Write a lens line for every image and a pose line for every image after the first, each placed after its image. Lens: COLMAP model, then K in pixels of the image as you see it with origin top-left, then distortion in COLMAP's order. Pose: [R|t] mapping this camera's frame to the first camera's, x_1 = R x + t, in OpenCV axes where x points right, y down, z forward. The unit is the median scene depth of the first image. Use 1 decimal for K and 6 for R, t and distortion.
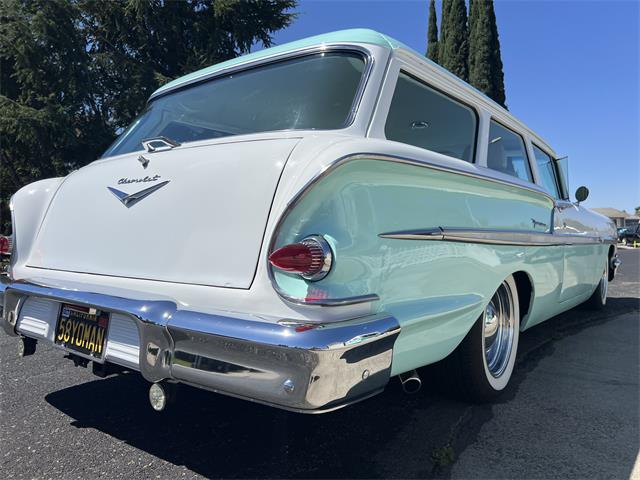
lens RADIAL K [[504.1, 0, 320.0], [0, 504.1, 240.0], [0, 0, 1]] dist [-0.001862, 0.000192]
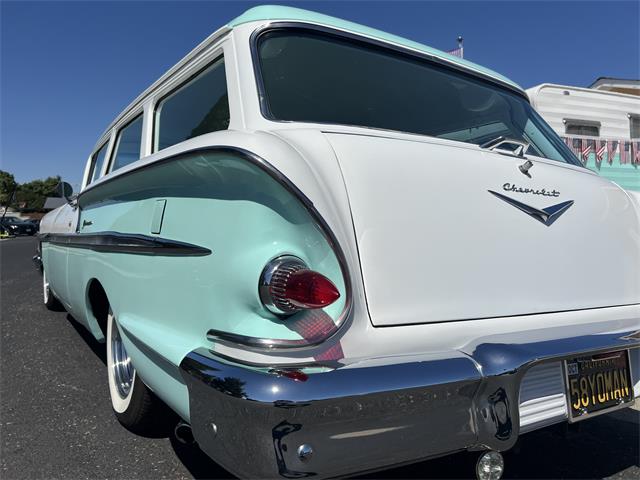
lens RADIAL K [[504.1, 0, 320.0], [0, 504.1, 240.0], [0, 0, 1]] dist [-0.001862, 0.000192]
pose [[0.311894, 0.006126, 0.950097, -1.256968], [-0.020722, 0.999785, 0.000356, -0.033059], [-0.949891, -0.019799, 0.311954, 1.082619]]
